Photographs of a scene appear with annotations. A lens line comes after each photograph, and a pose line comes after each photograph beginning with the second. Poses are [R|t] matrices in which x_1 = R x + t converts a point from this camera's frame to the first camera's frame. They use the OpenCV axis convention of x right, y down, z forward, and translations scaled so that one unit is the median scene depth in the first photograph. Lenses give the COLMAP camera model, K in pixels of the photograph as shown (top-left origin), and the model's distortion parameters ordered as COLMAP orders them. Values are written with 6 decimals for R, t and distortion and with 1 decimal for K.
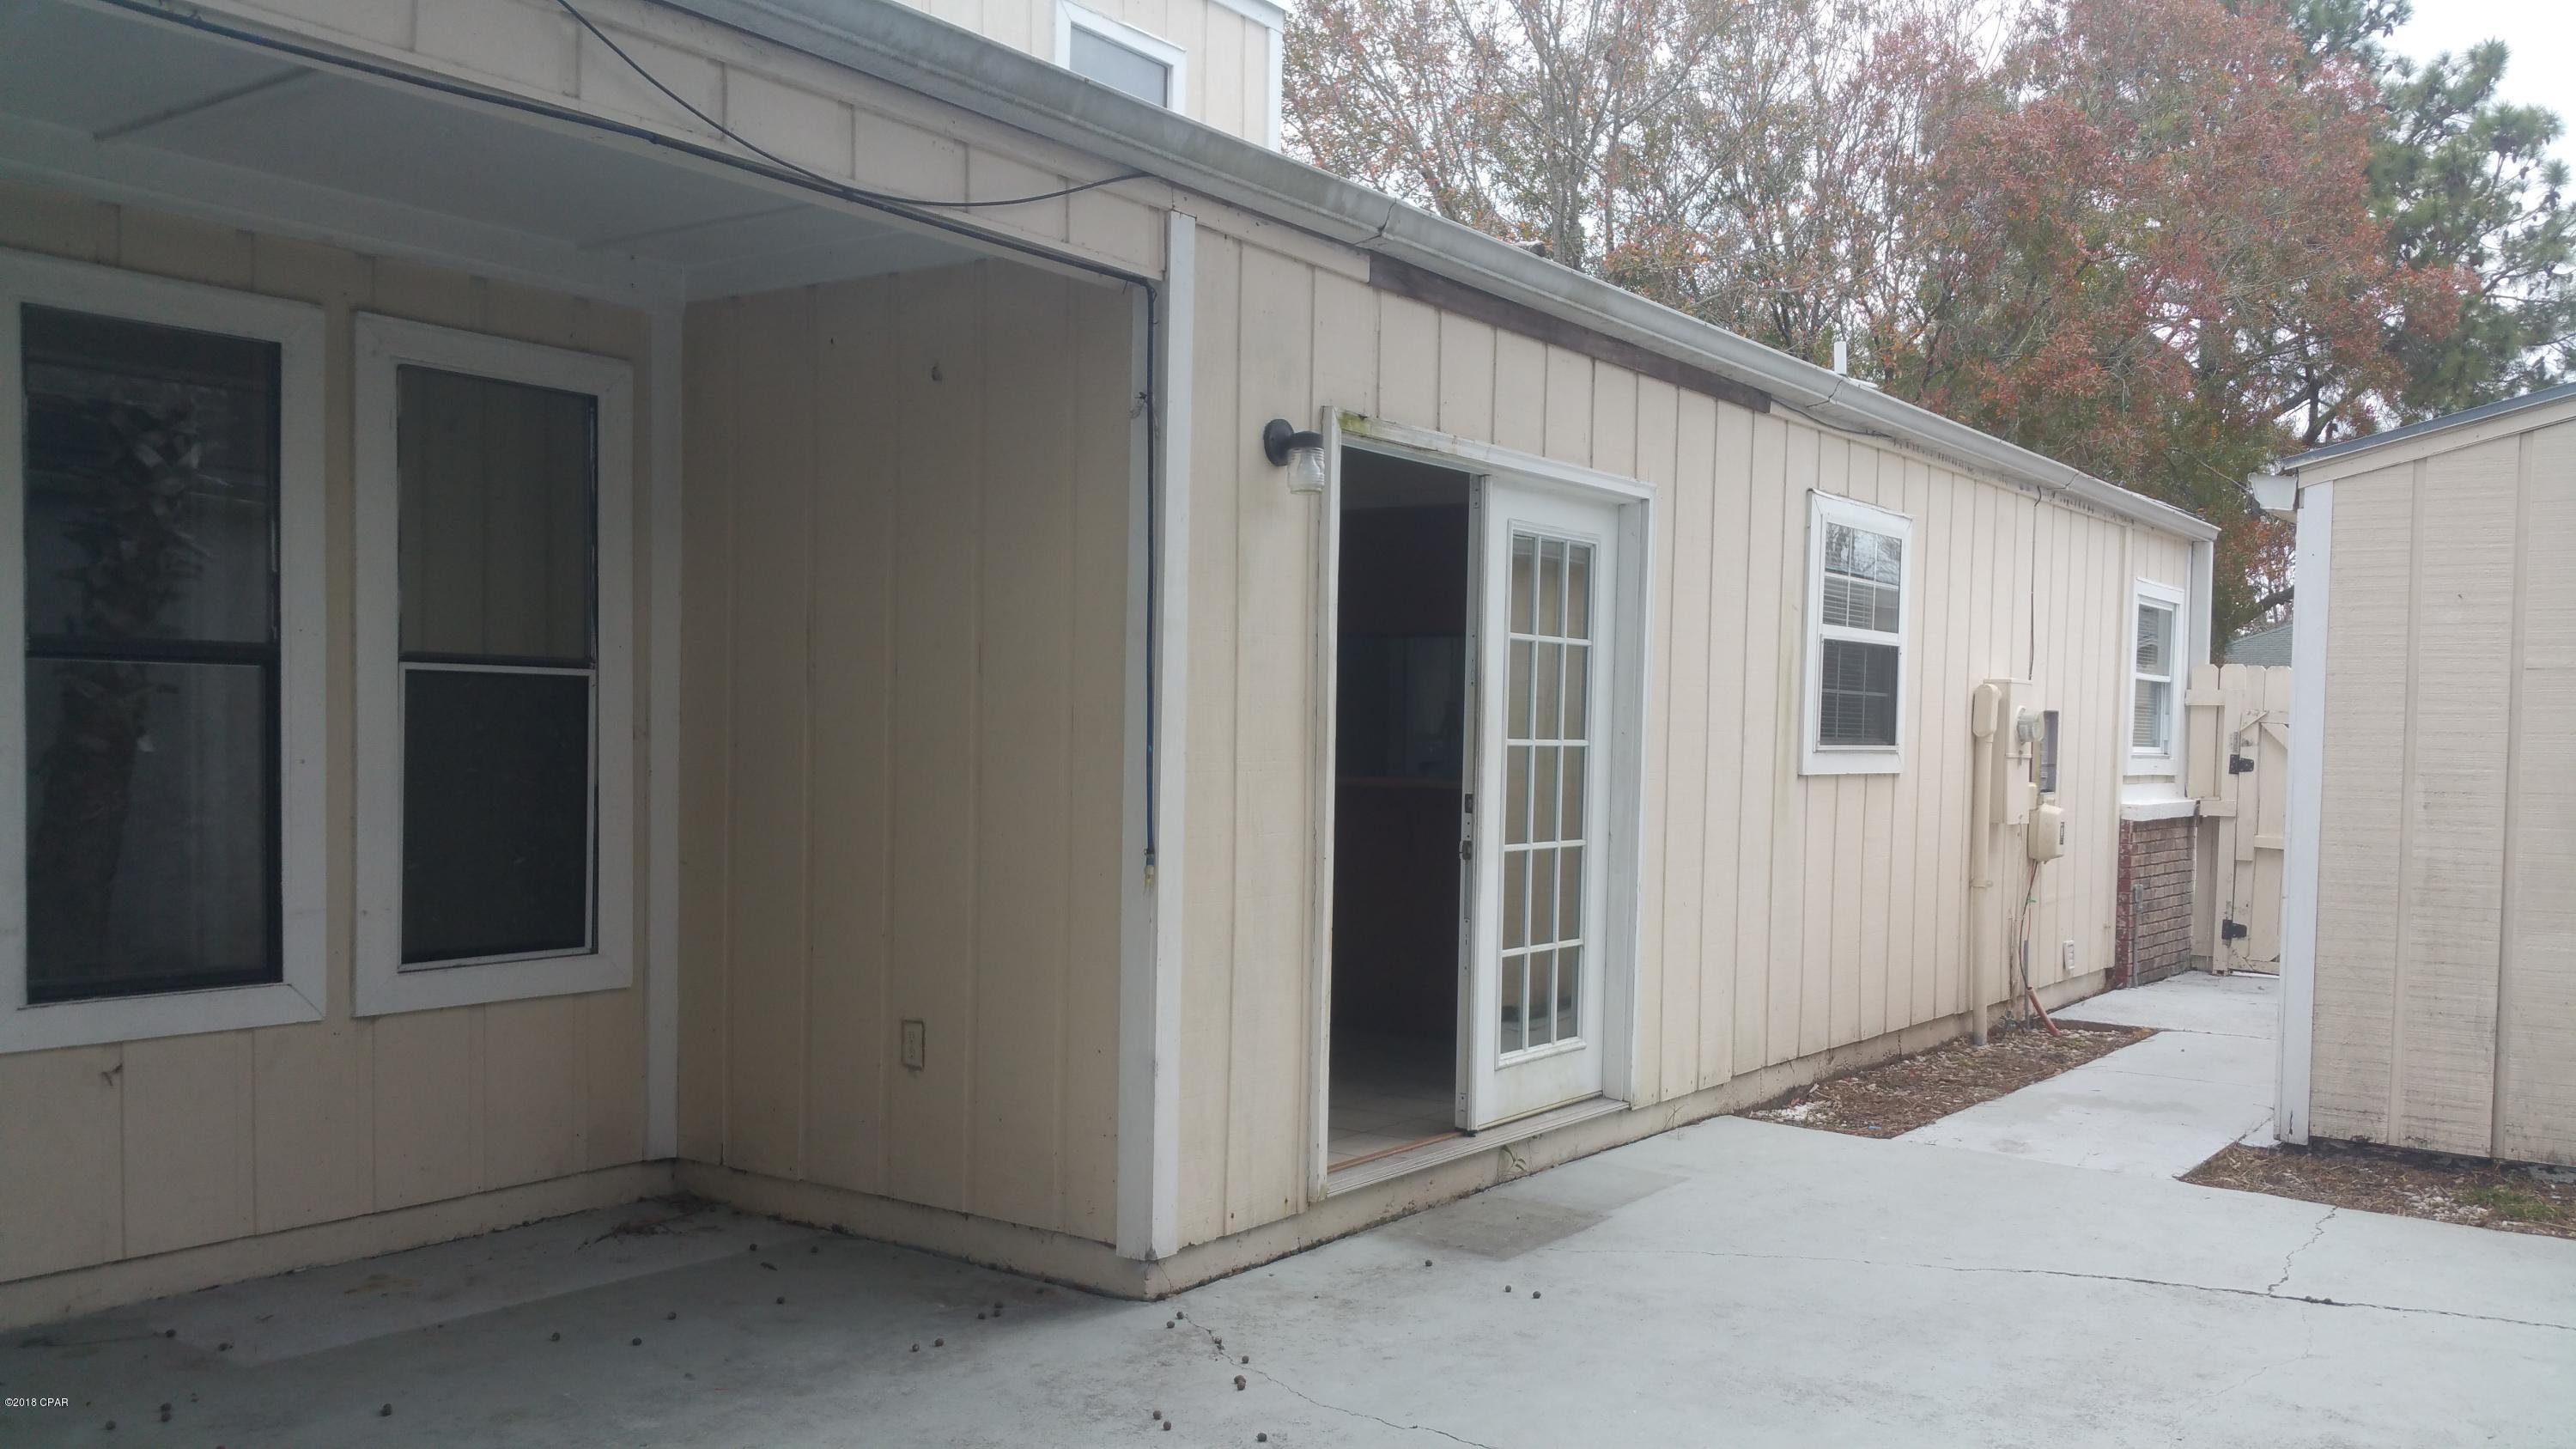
lens RADIAL K [[2071.4, 0, 1276.4], [0, 2071.4, 811.6], [0, 0, 1]] dist [0.106752, -0.173498]
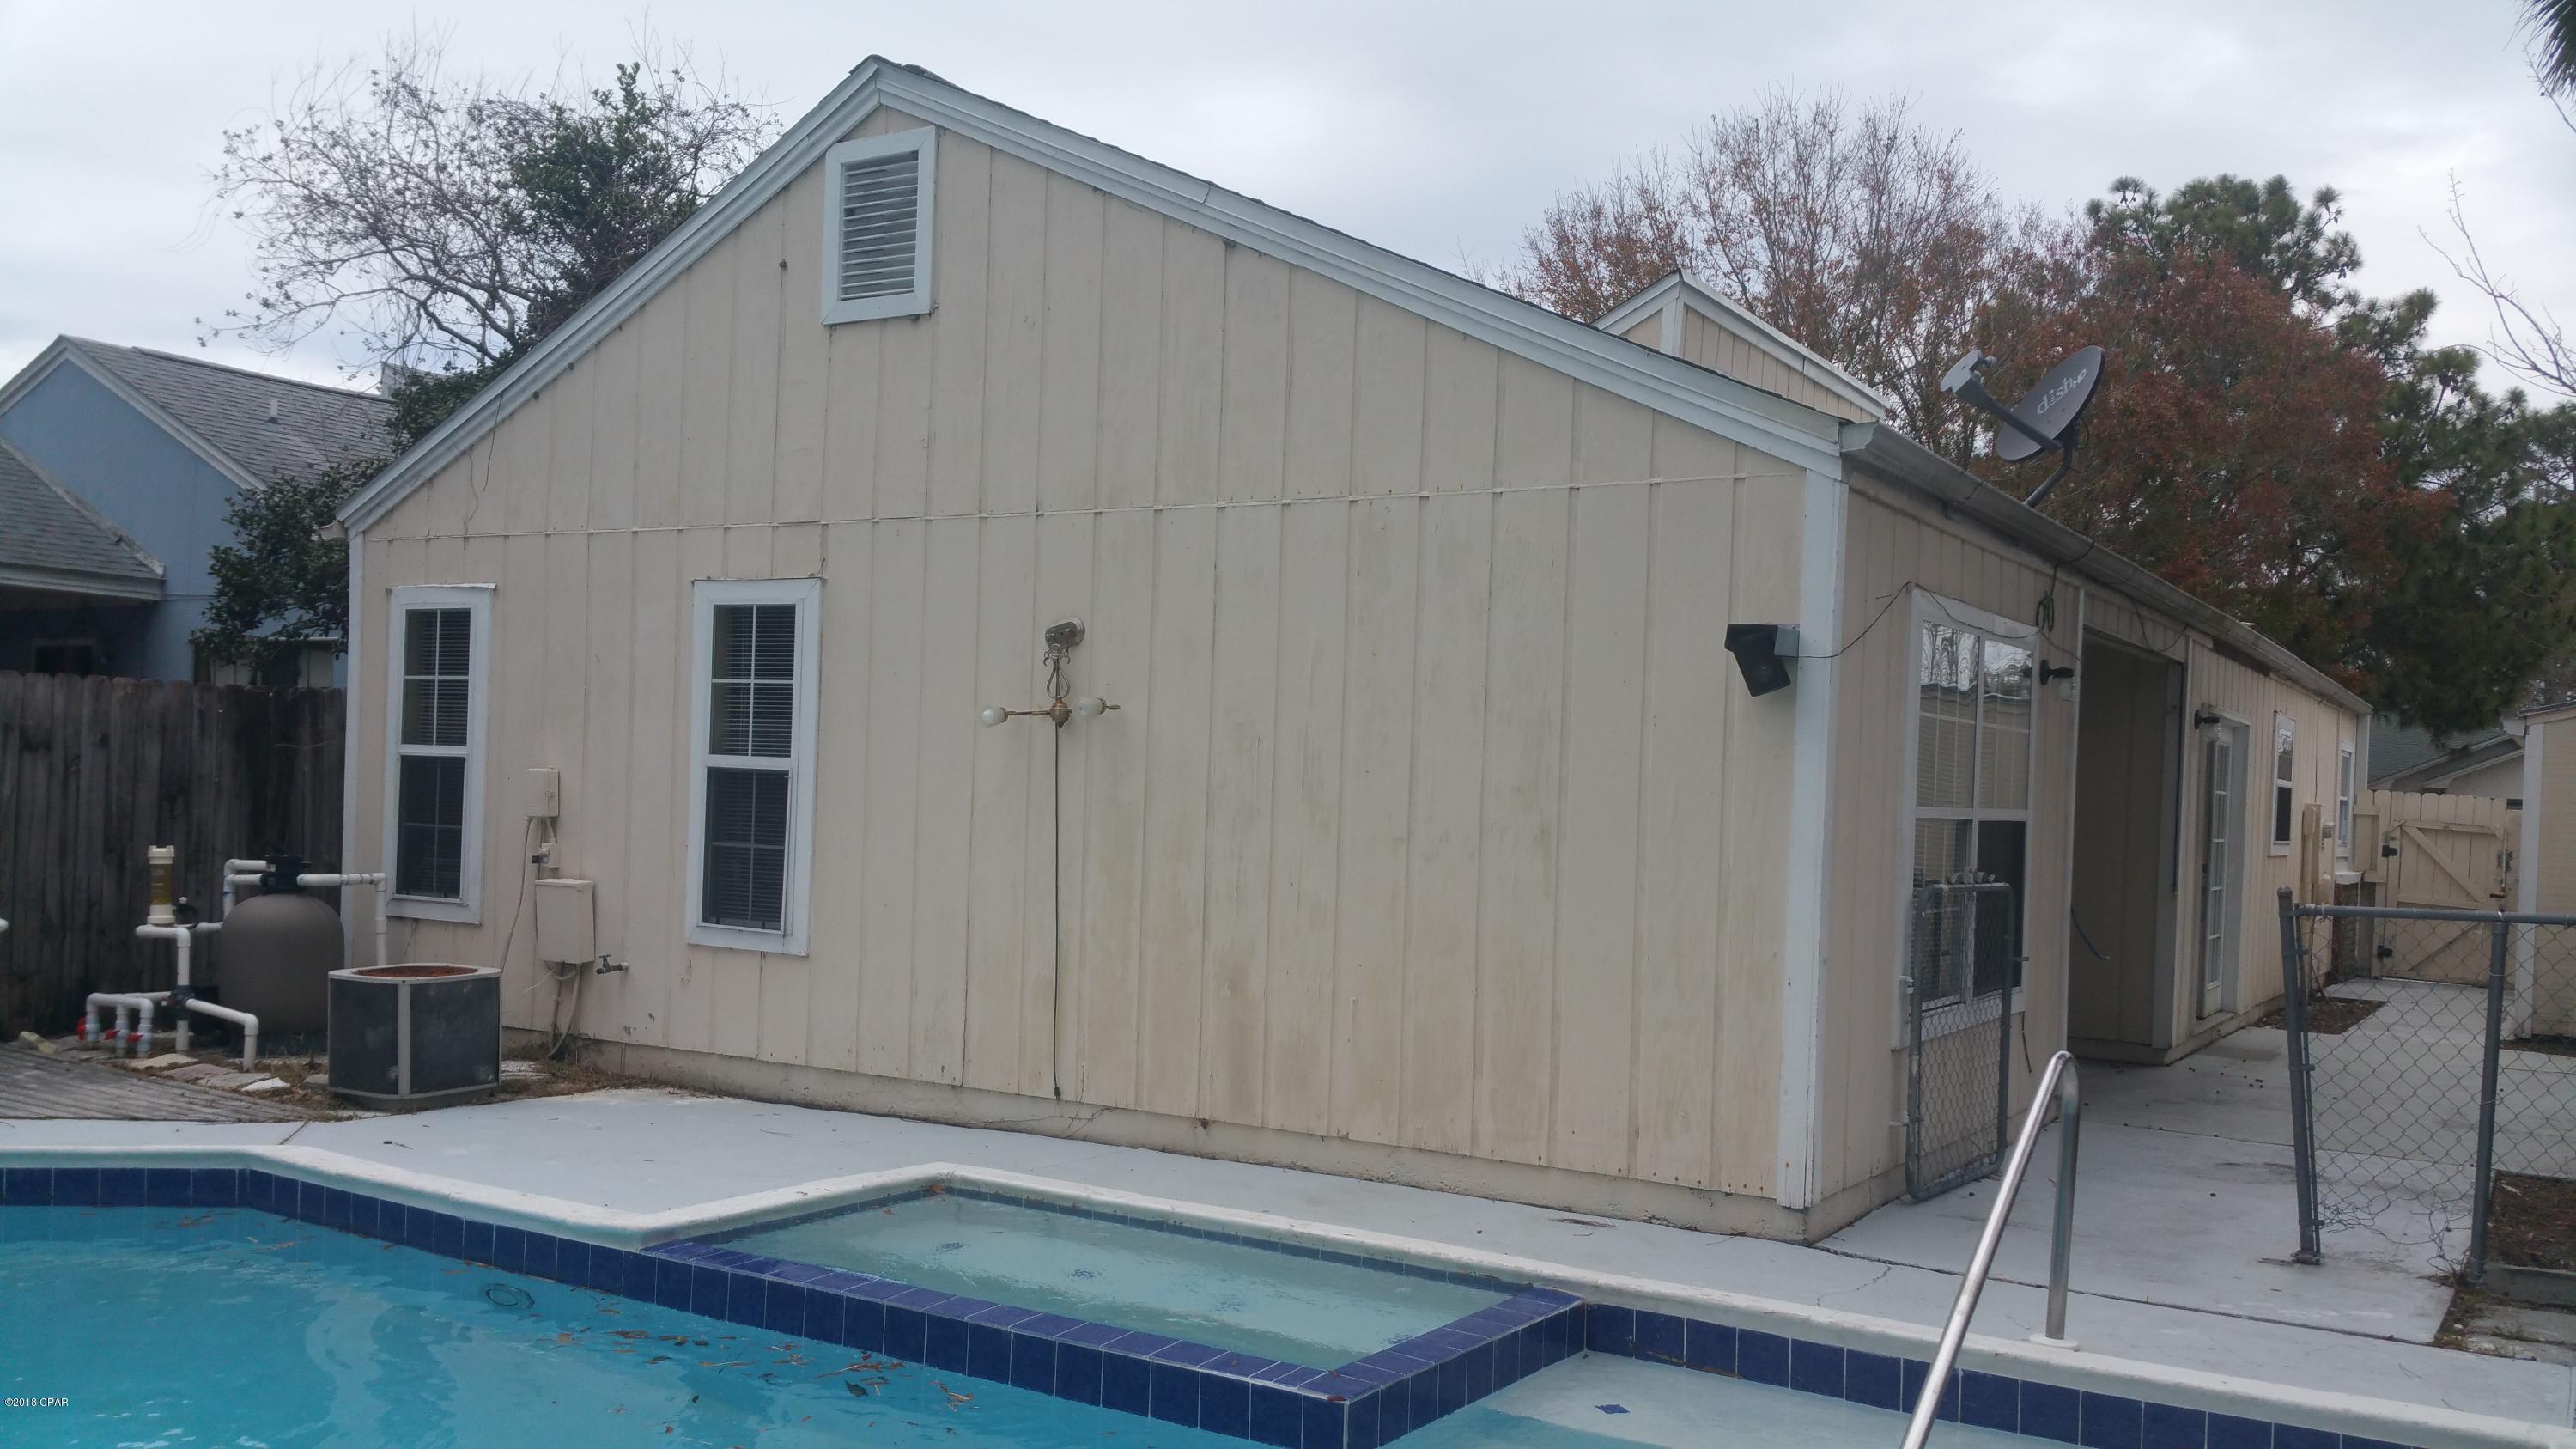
lens RADIAL K [[2125.6, 0, 1288.6], [0, 2125.6, 806.2], [0, 0, 1]] dist [0.002020, -0.058235]
pose [[0.997015, 0.018534, 0.074945, -0.954665], [-0.016229, 0.999380, -0.031247, 0.014619], [-0.075478, 0.029937, 0.996698, -1.073135]]
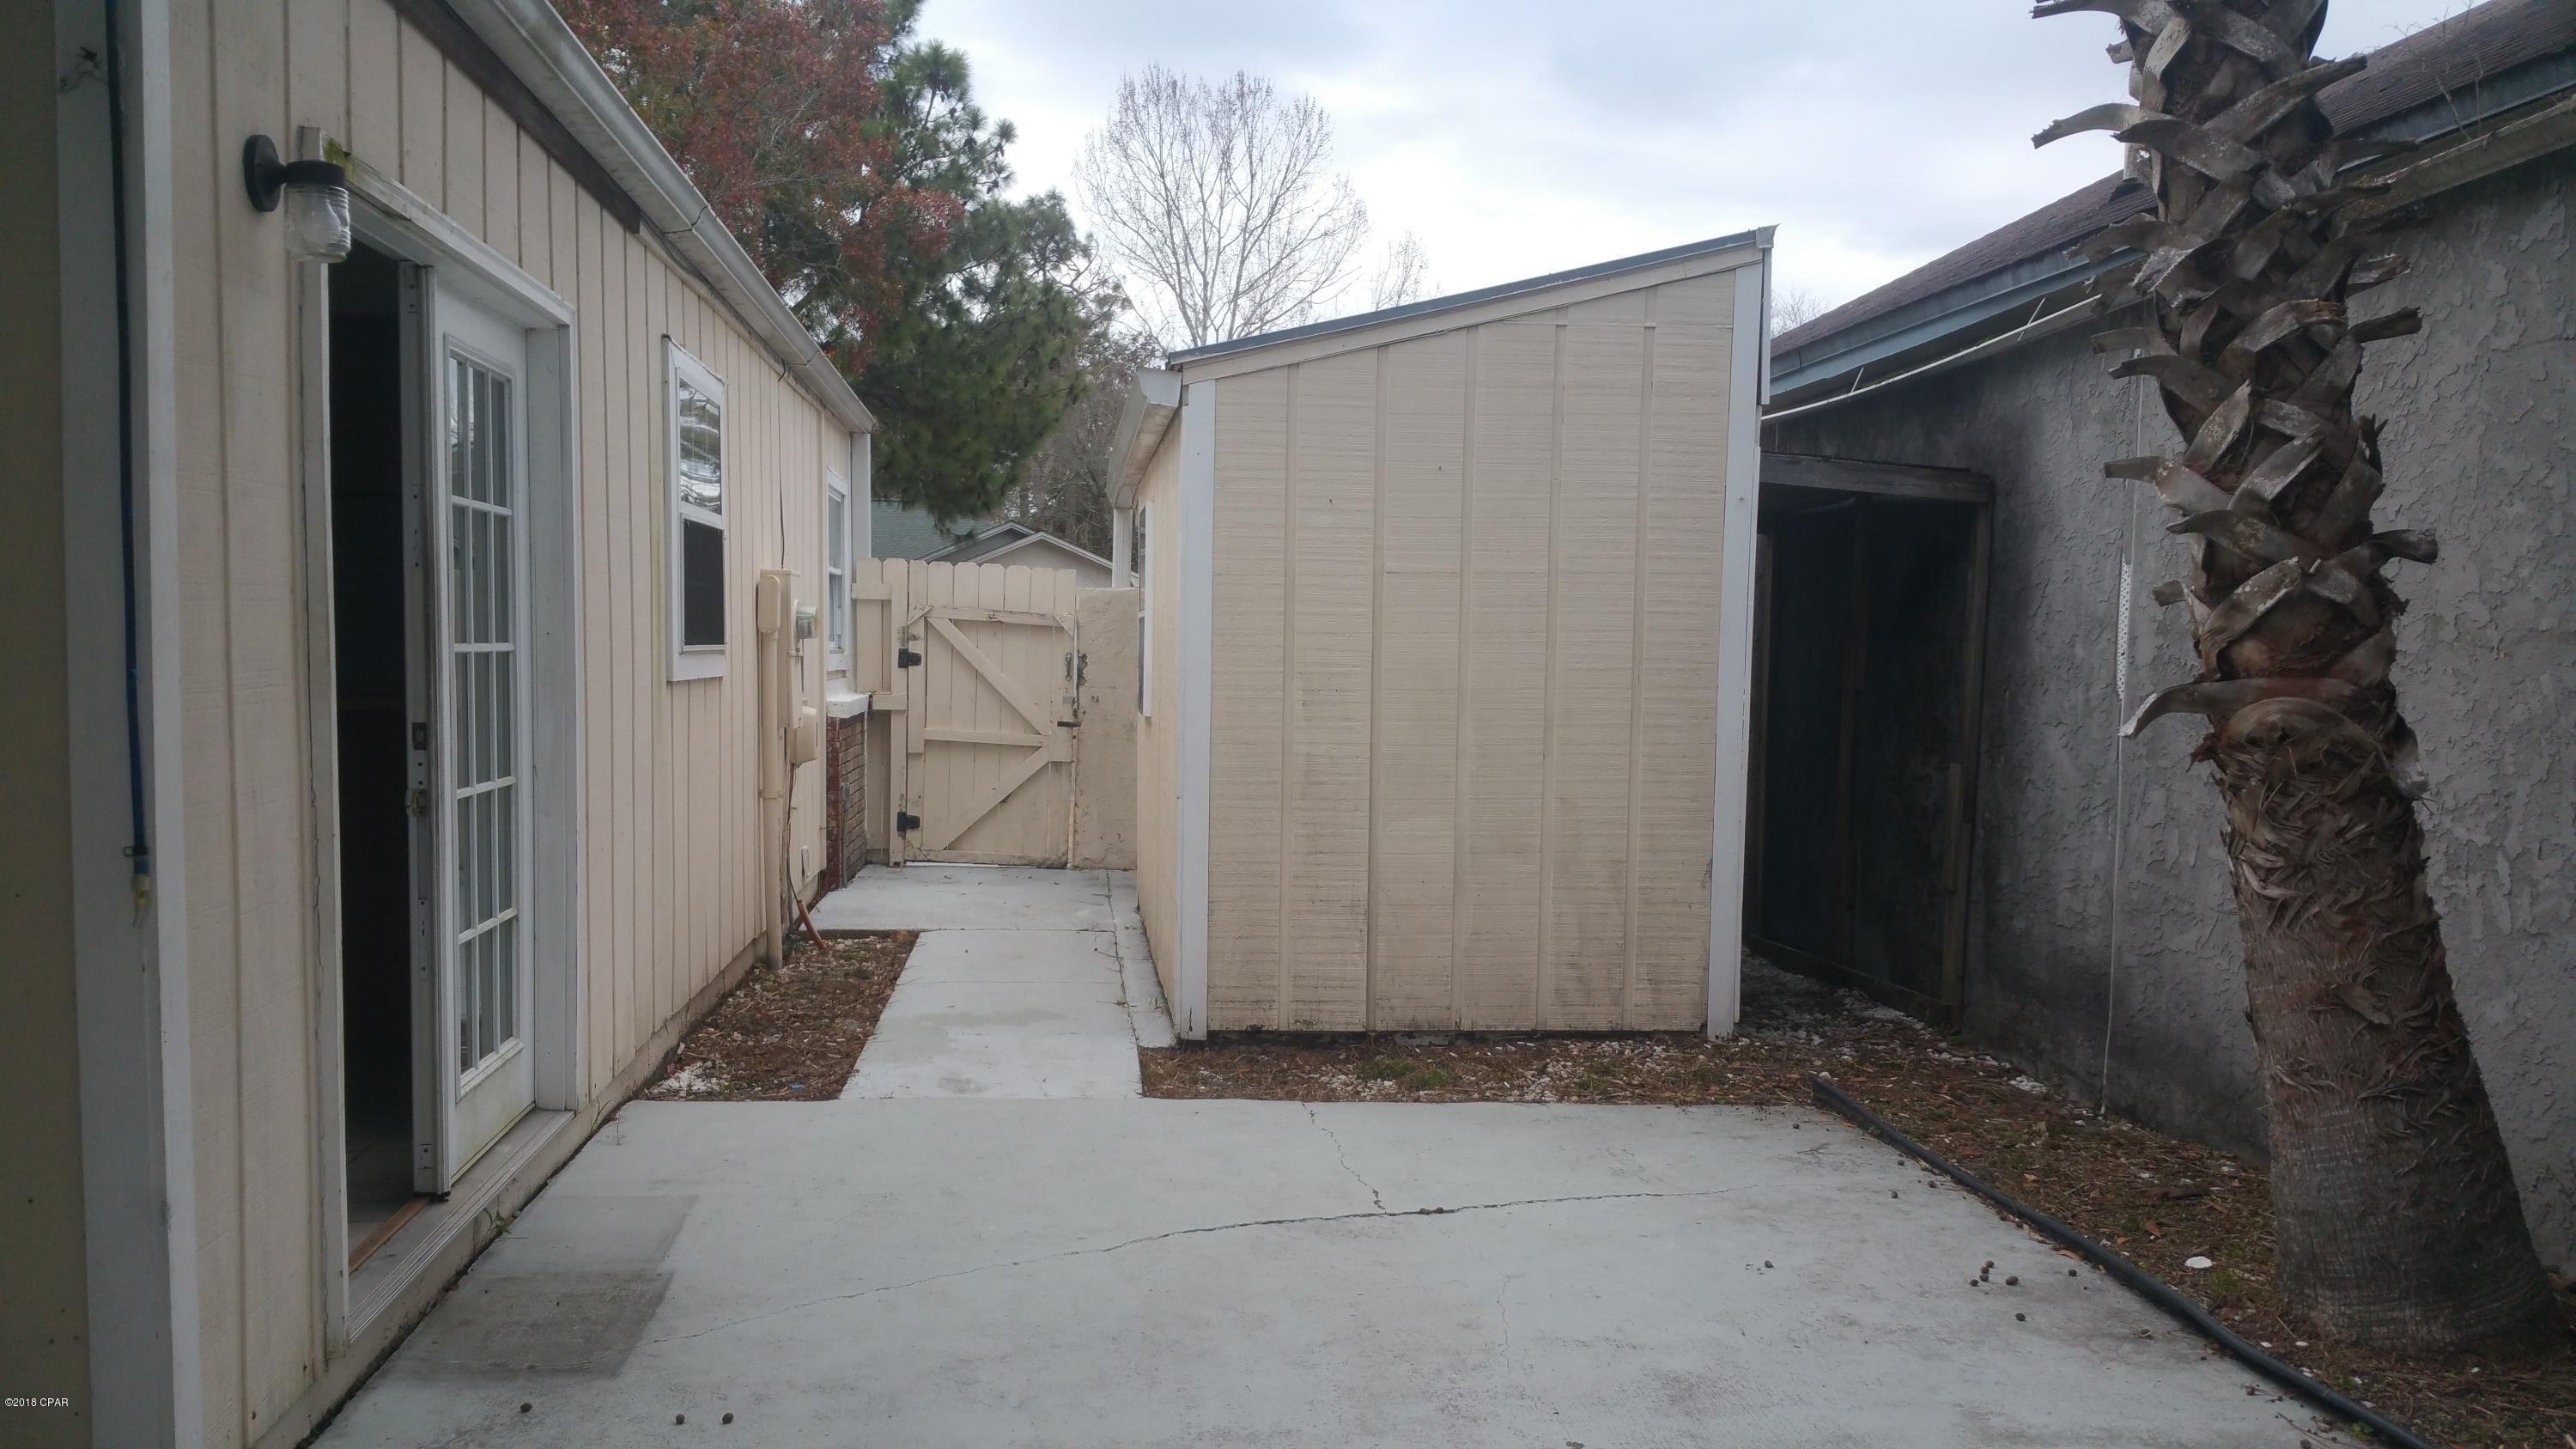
lens RADIAL K [[2071.4, 0, 1276.4], [0, 2071.4, 811.6], [0, 0, 1]] dist [0.106752, -0.173498]
pose [[0.739081, -0.061136, 0.670836, -0.155559], [0.024673, 0.997662, 0.063737, -0.015031], [-0.673164, -0.030555, 0.738862, 0.250966]]
